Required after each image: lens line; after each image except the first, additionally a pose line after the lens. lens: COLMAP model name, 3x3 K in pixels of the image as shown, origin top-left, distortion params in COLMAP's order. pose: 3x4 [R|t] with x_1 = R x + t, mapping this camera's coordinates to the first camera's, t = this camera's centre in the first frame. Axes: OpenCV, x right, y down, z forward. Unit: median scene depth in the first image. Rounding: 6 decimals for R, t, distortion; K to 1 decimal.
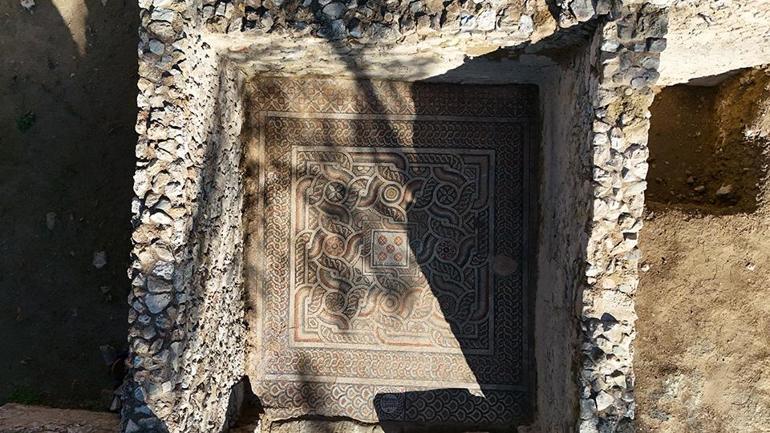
lens RADIAL K [[562.8, 0, 385.0], [0, 562.8, 216.5], [0, 0, 1]] dist [0.072854, -0.001912]
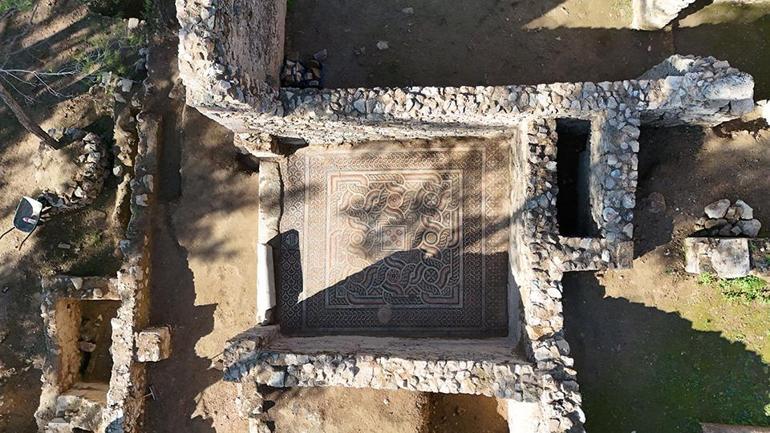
lens RADIAL K [[562.8, 0, 385.0], [0, 562.8, 216.5], [0, 0, 1]] dist [0.072854, -0.001912]
pose [[0.022672, 0.999681, -0.011143, -0.037048], [-0.997322, 0.023391, 0.069297, -0.027775], [0.069535, 0.009543, 0.997534, -0.566885]]
